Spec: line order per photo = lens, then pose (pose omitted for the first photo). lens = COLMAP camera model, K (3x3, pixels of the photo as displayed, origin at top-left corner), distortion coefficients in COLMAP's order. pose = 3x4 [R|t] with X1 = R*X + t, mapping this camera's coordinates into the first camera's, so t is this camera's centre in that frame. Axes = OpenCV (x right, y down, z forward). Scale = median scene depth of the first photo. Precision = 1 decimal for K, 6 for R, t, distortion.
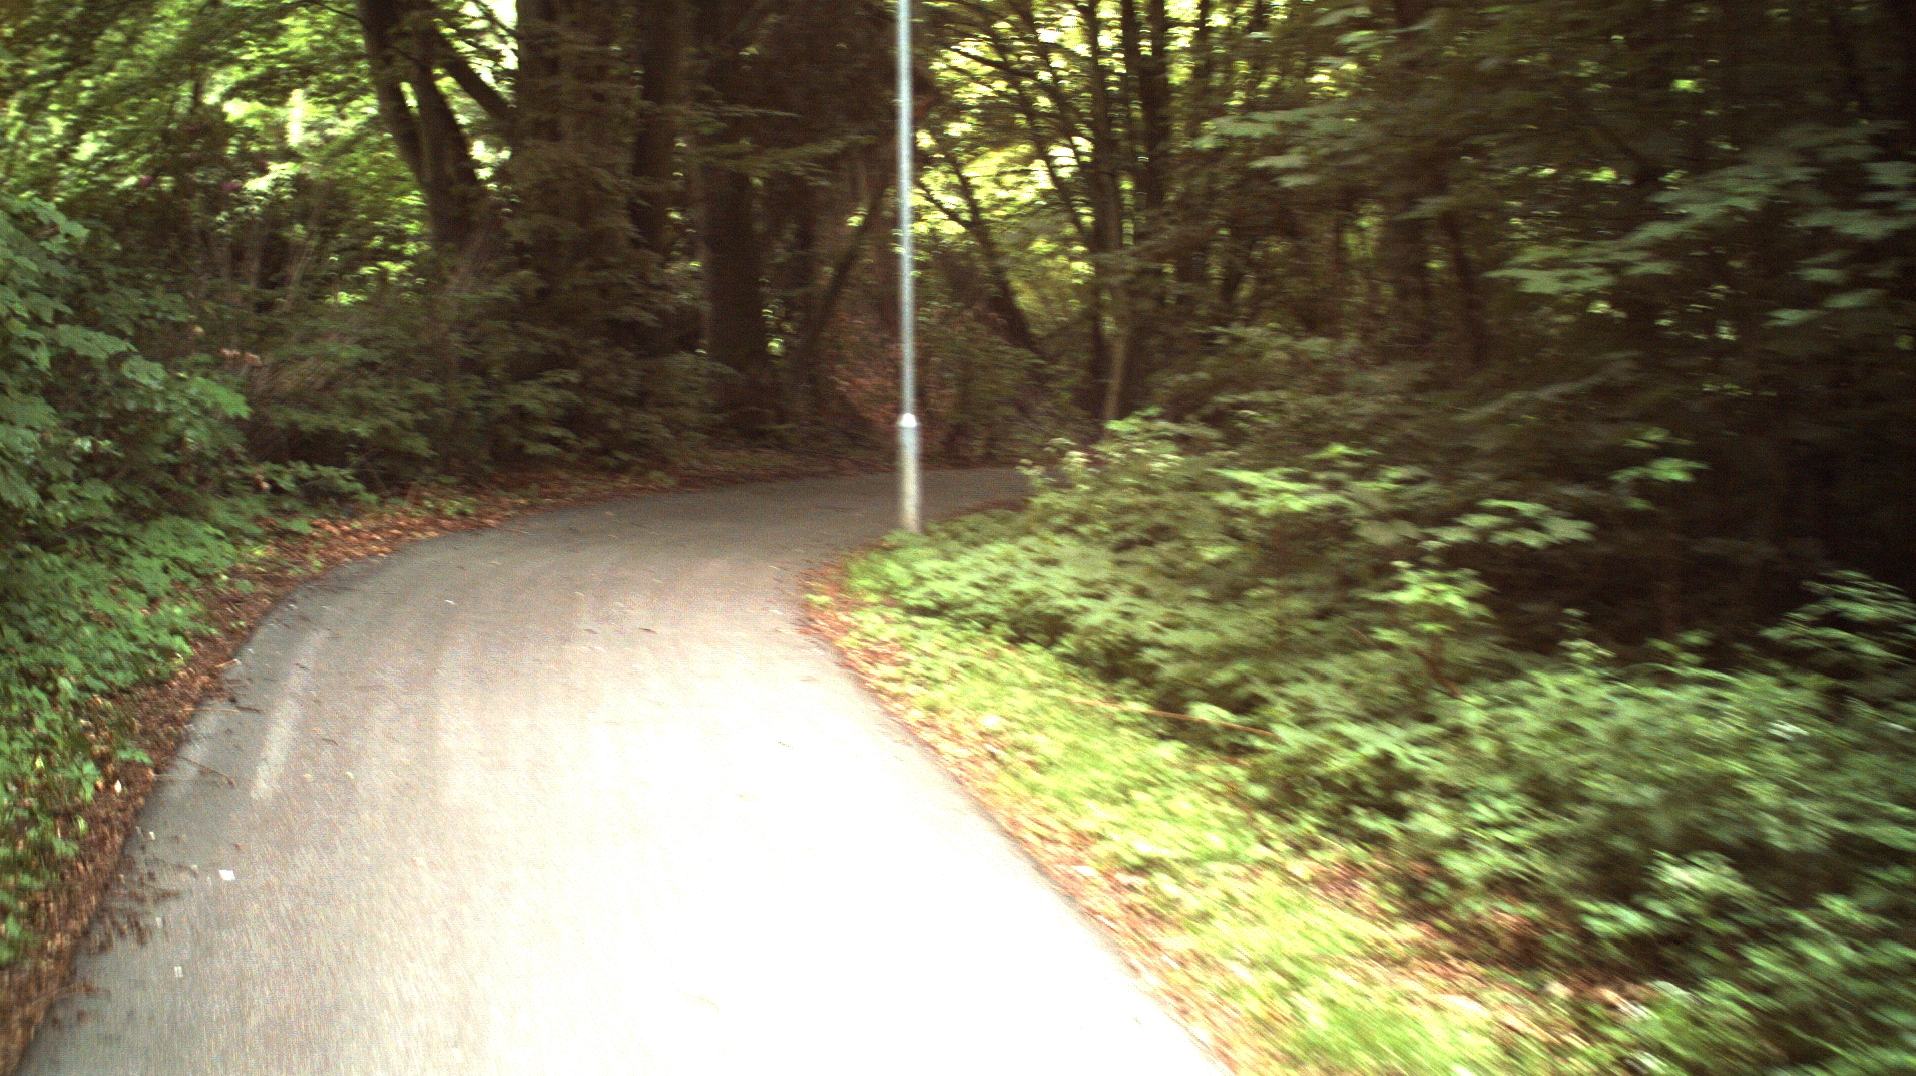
lens RADIAL K [[3471.3, 0, 960.5], [0, 3471.3, 529.4], [0, 0, 1]] dist [-0.265212, 0.000000]
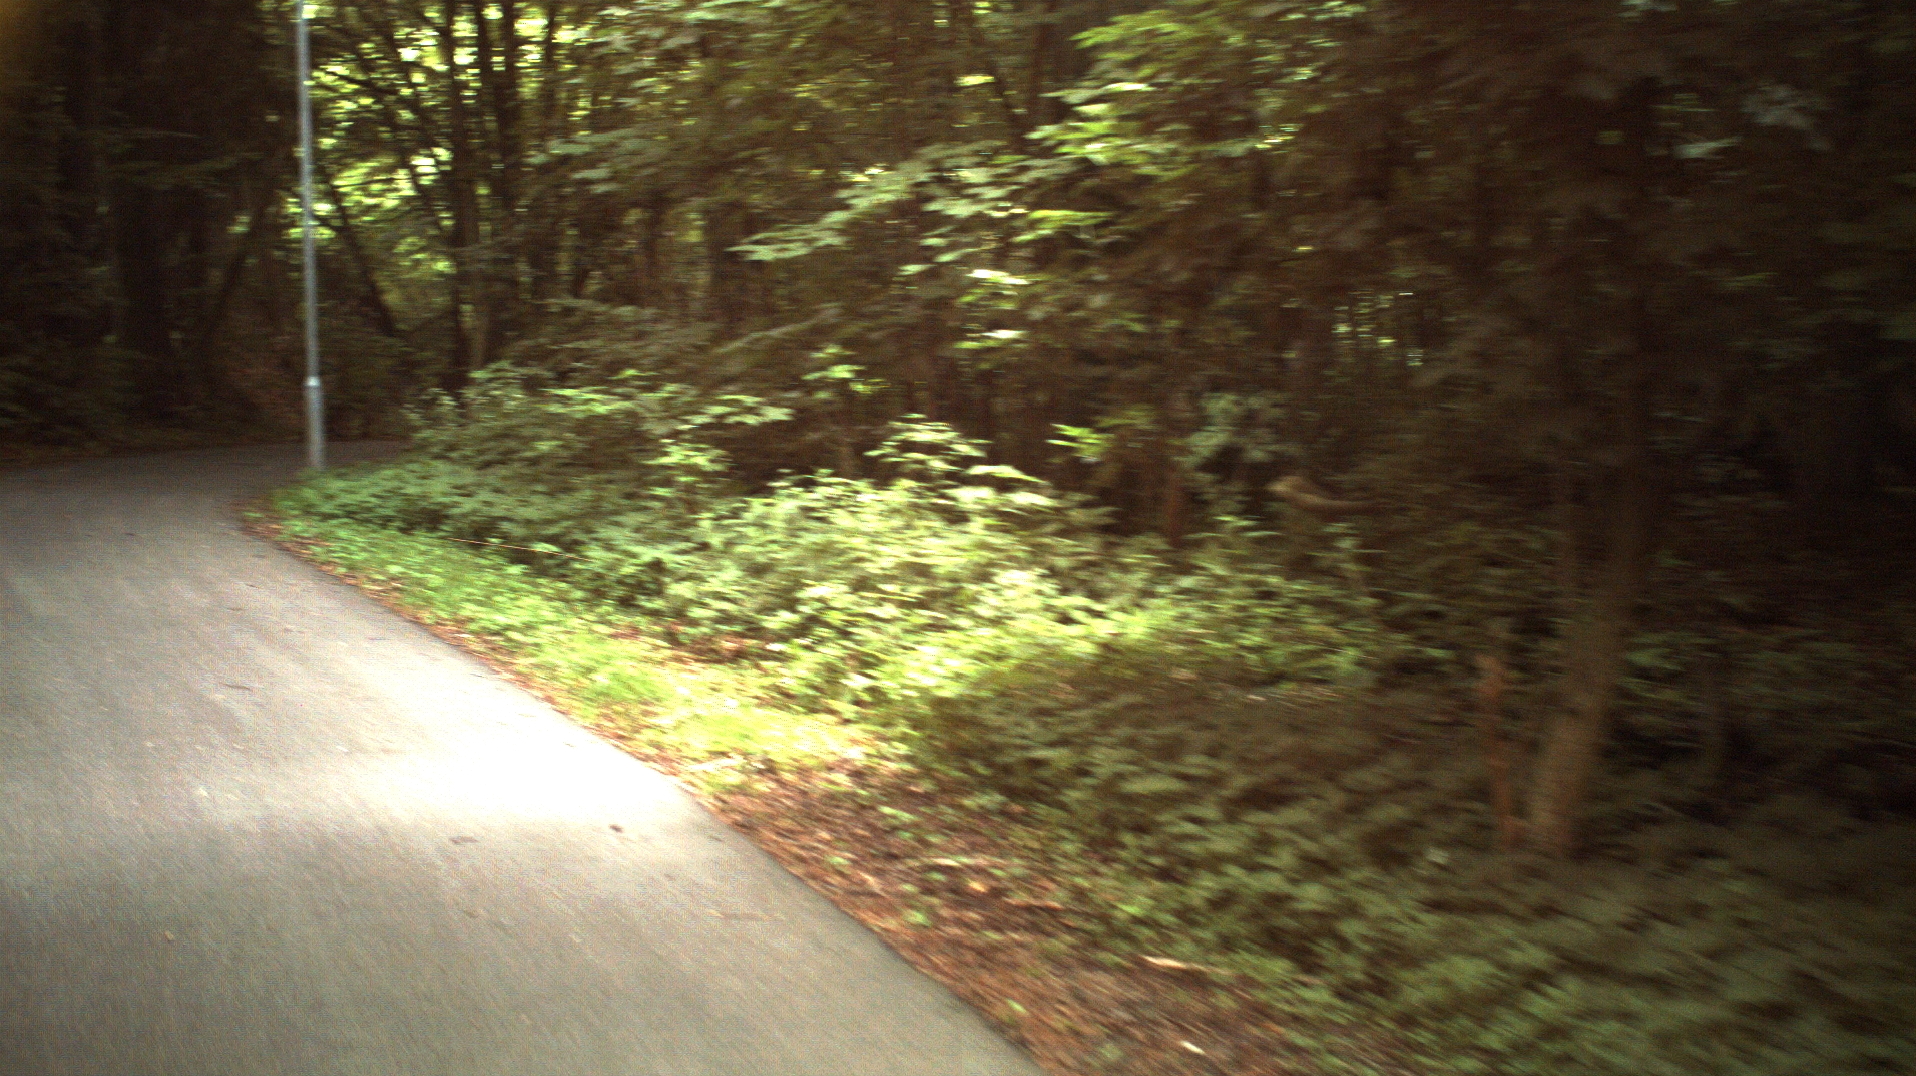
lens RADIAL K [[3471.3, 0, 956.5], [0, 3471.3, 542.6], [0, 0, 1]] dist [-0.265212, 0.000000]
pose [[0.983181, -0.027896, 0.180491, -0.011923], [0.027302, 0.999611, 0.005777, 0.025875], [-0.180582, -0.000752, 0.983560, -0.268145]]
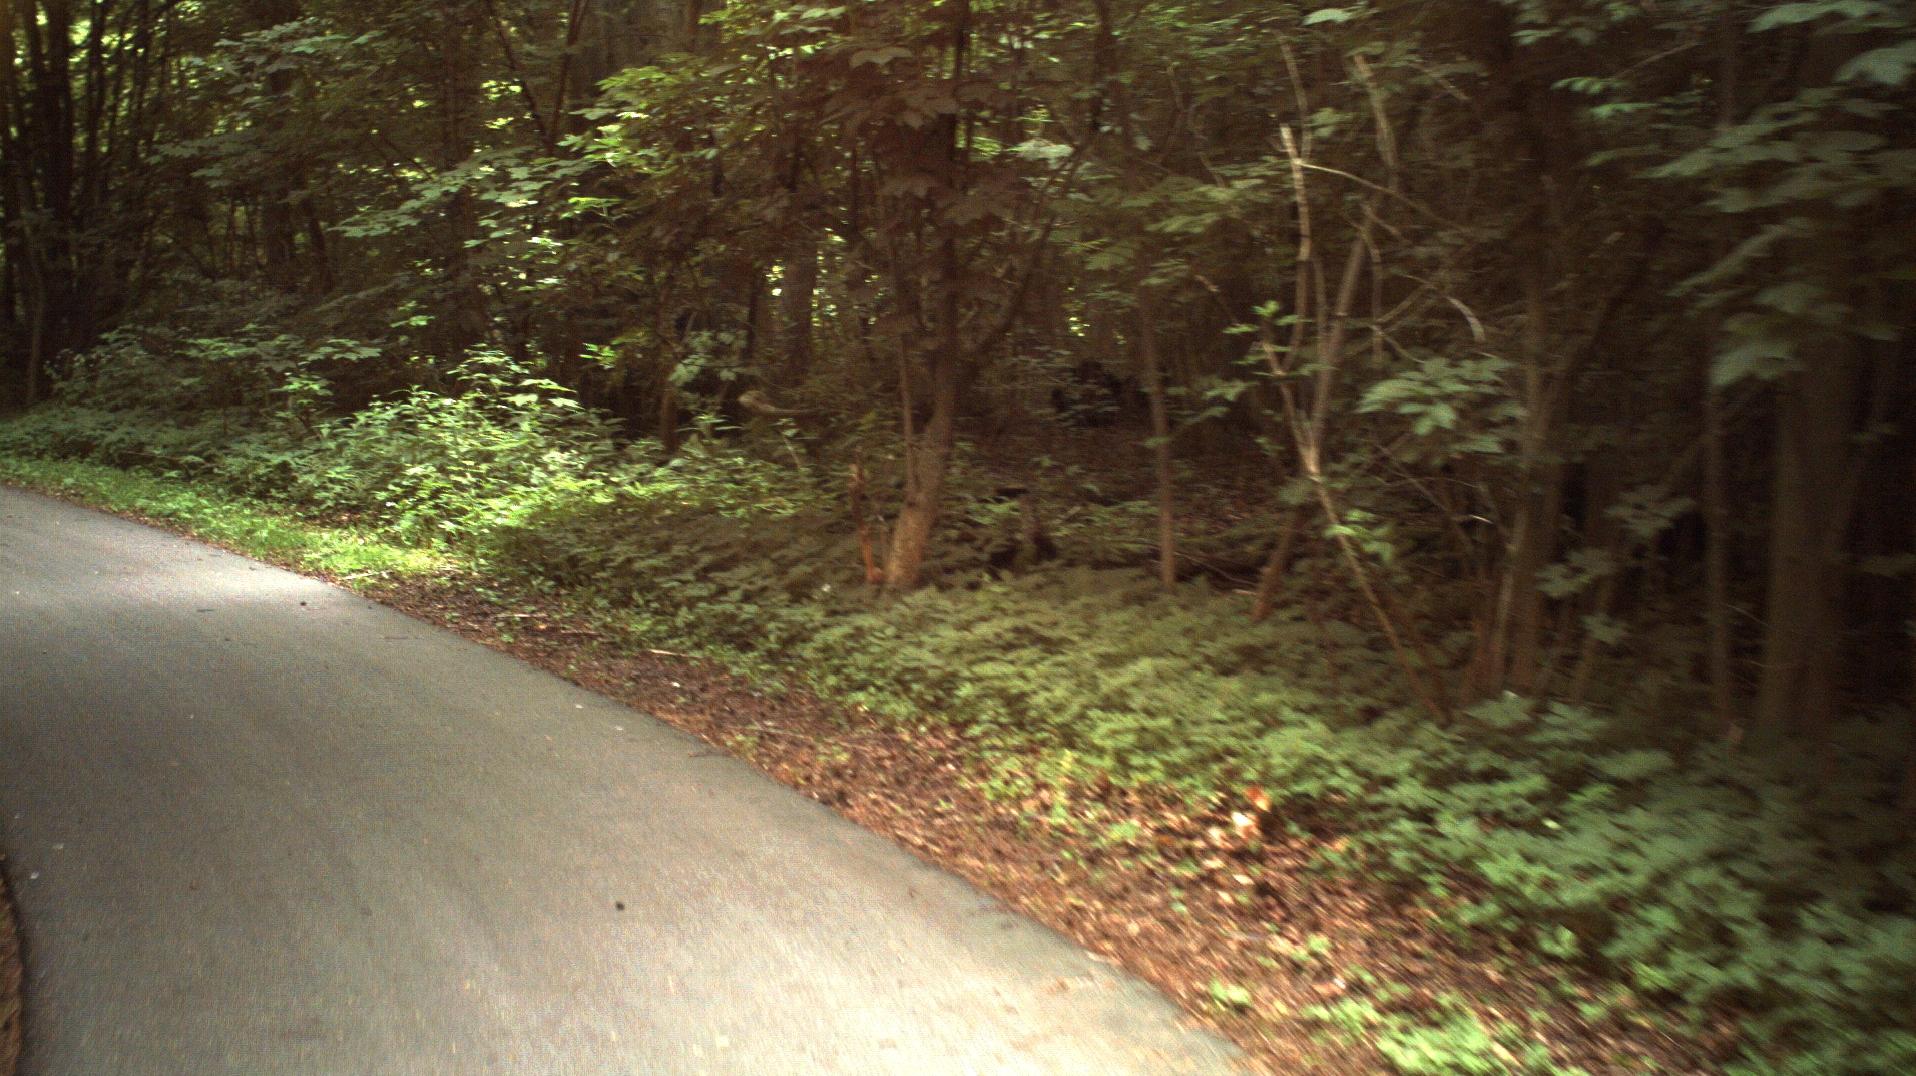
lens RADIAL K [[3471.3, 0, 957.5], [0, 3471.3, 543.4], [0, 0, 1]] dist [-0.265212, 0.000000]
pose [[0.947075, -0.042483, 0.318188, -0.074485], [0.040191, 0.999097, 0.013767, 0.050522], [-0.318485, -0.000250, 0.947928, -0.529145]]
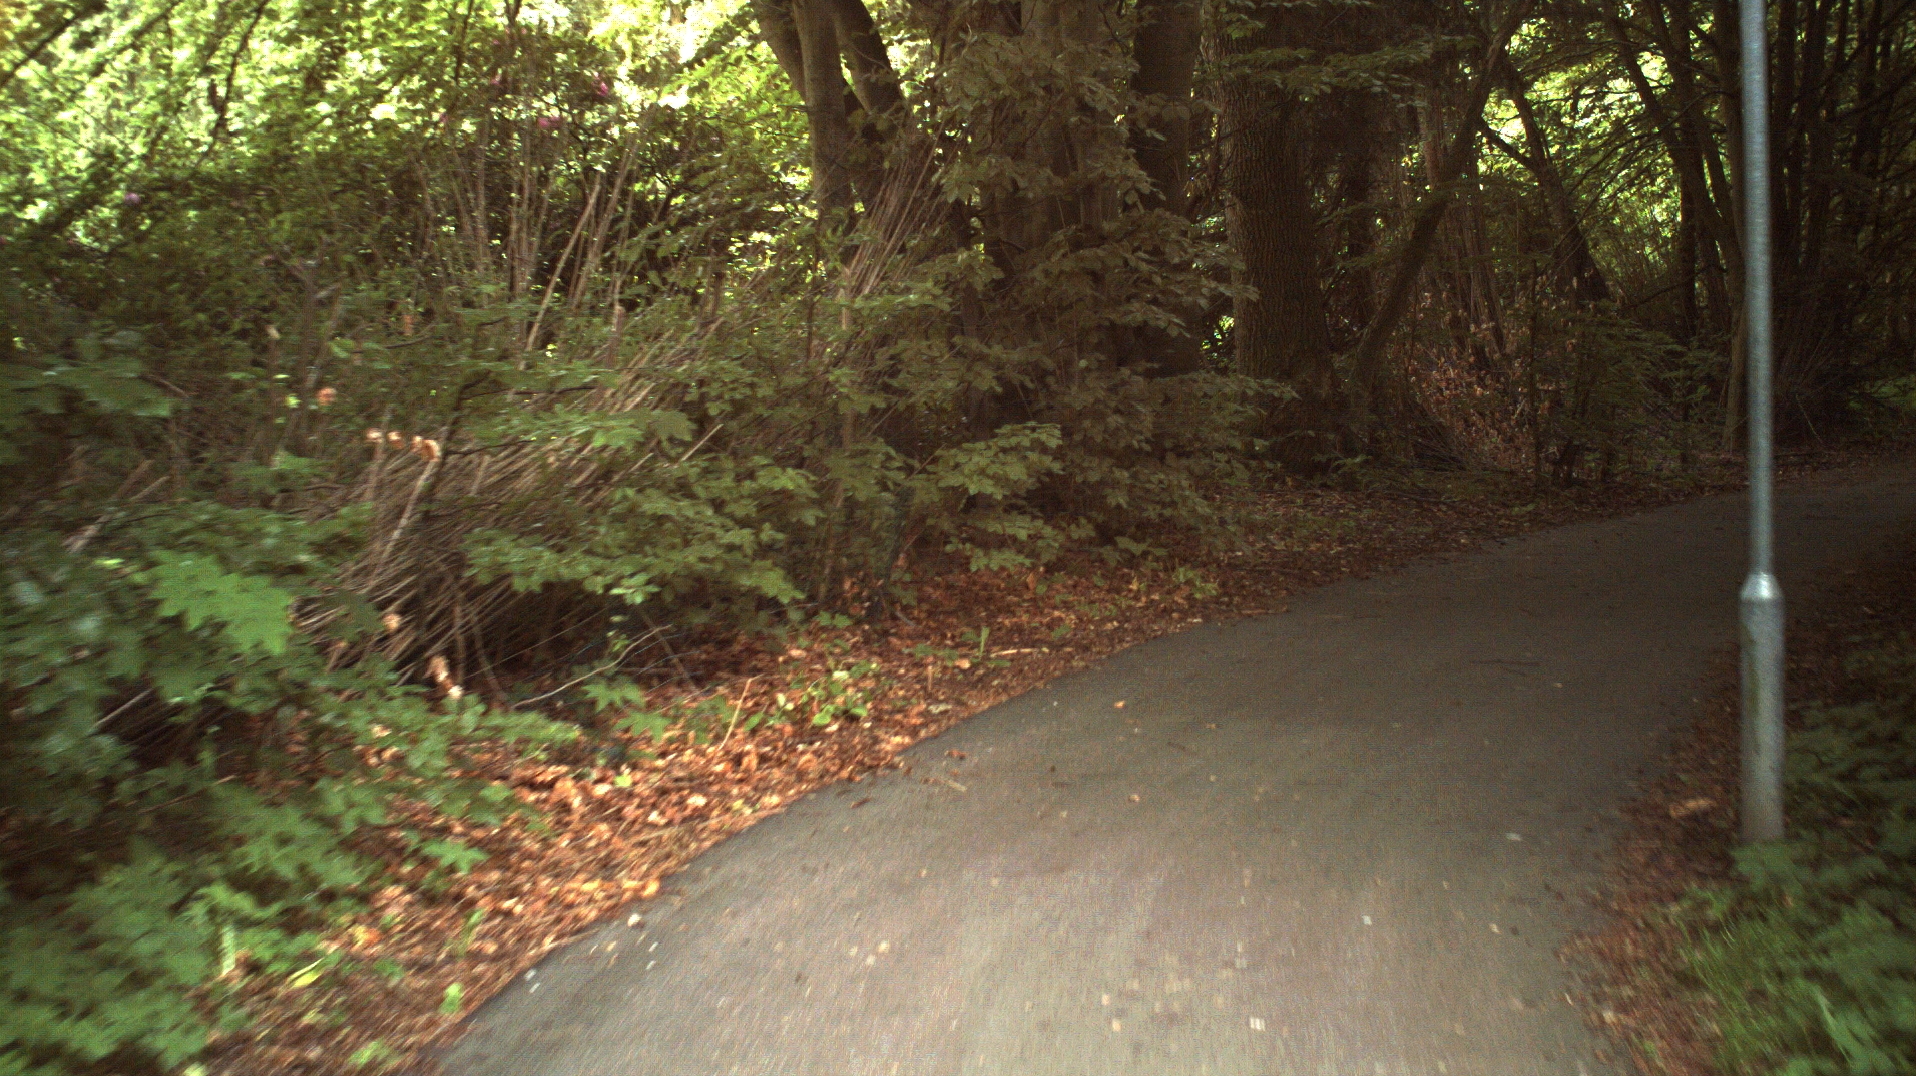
lens RADIAL K [[3471.3, 0, 959.7], [0, 3471.3, 545.8], [0, 0, 1]] dist [-0.265212, 0.000000]
pose [[0.990630, -0.006116, -0.136438, -0.059580], [0.009180, 0.999719, 0.021836, -0.048137], [0.136266, -0.022884, 0.990408, 0.525317]]
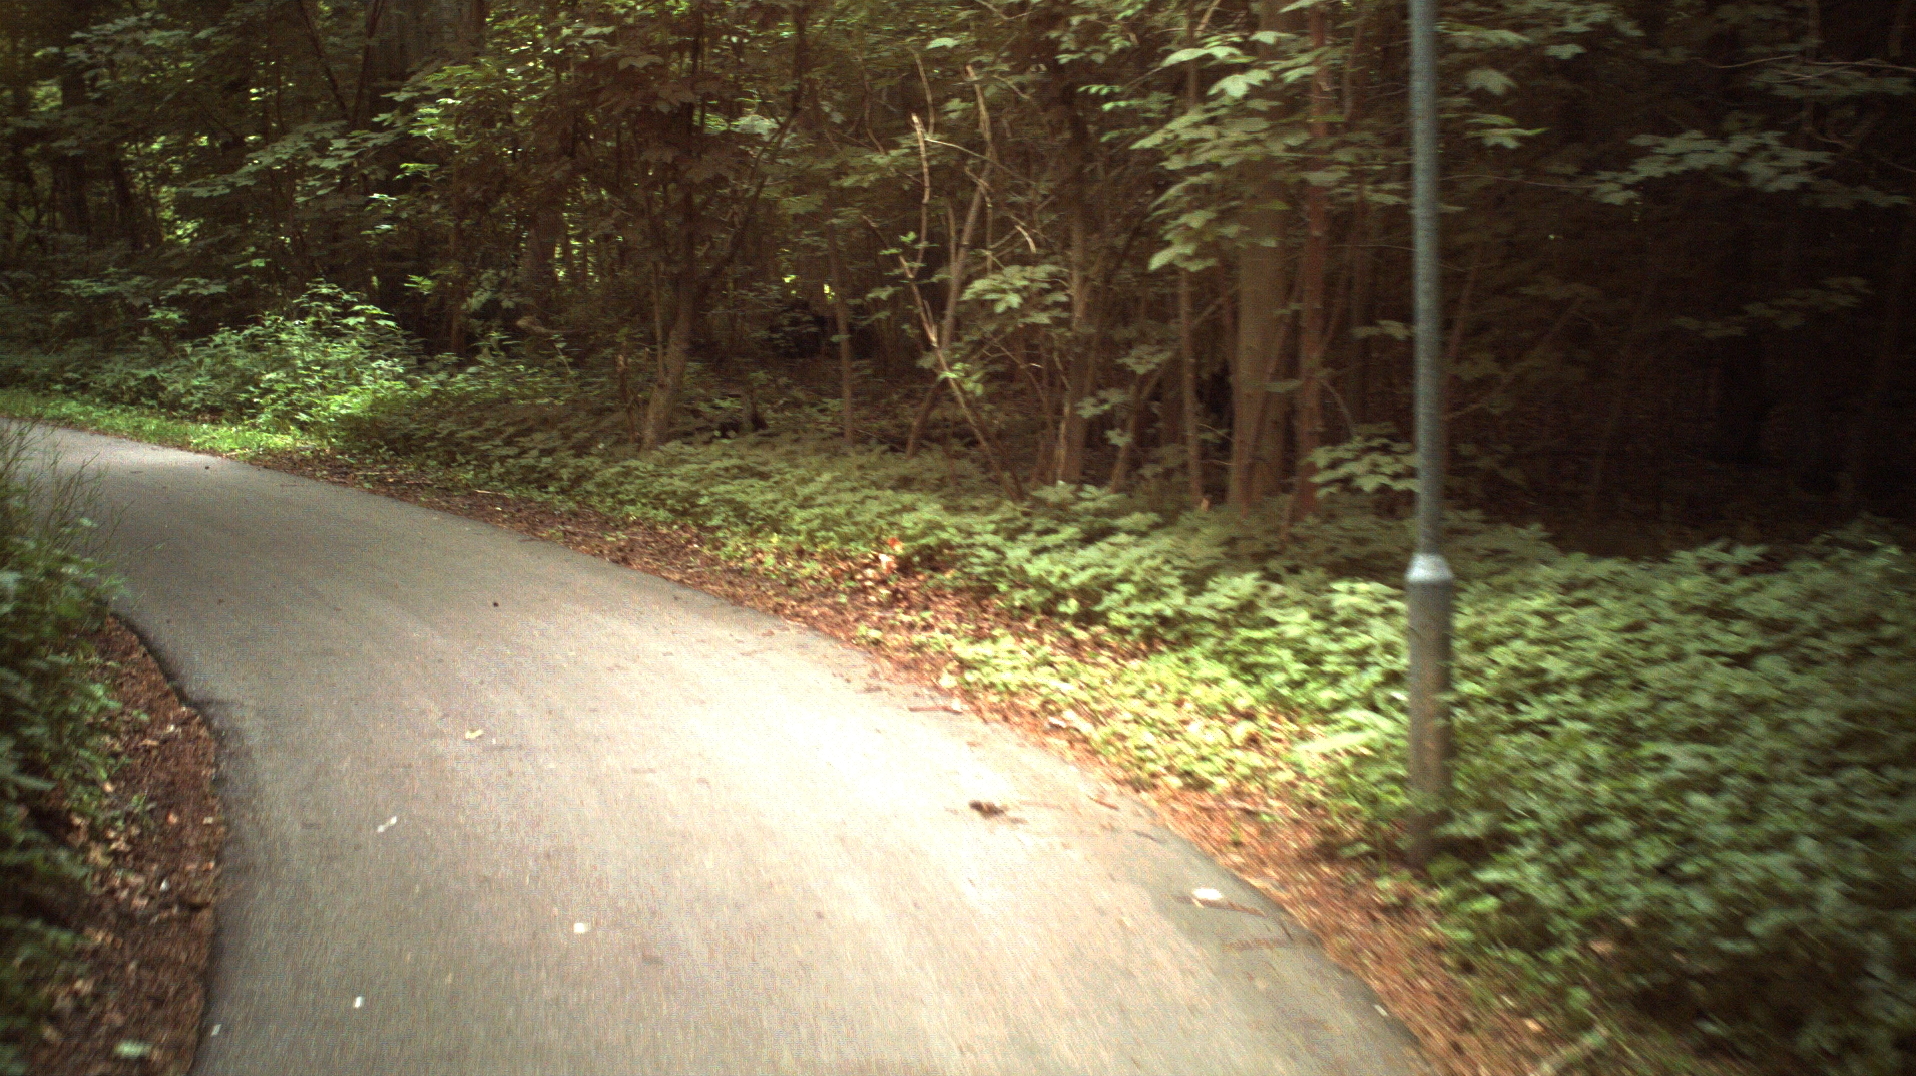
lens RADIAL K [[3471.3, 0, 959.0], [0, 3471.3, 527.7], [0, 0, 1]] dist [-0.265212, 0.000000]
pose [[0.917616, -0.051909, 0.394065, -0.165345], [0.046442, 0.998647, 0.023404, 0.072669], [-0.394746, -0.003174, 0.918785, -0.778153]]
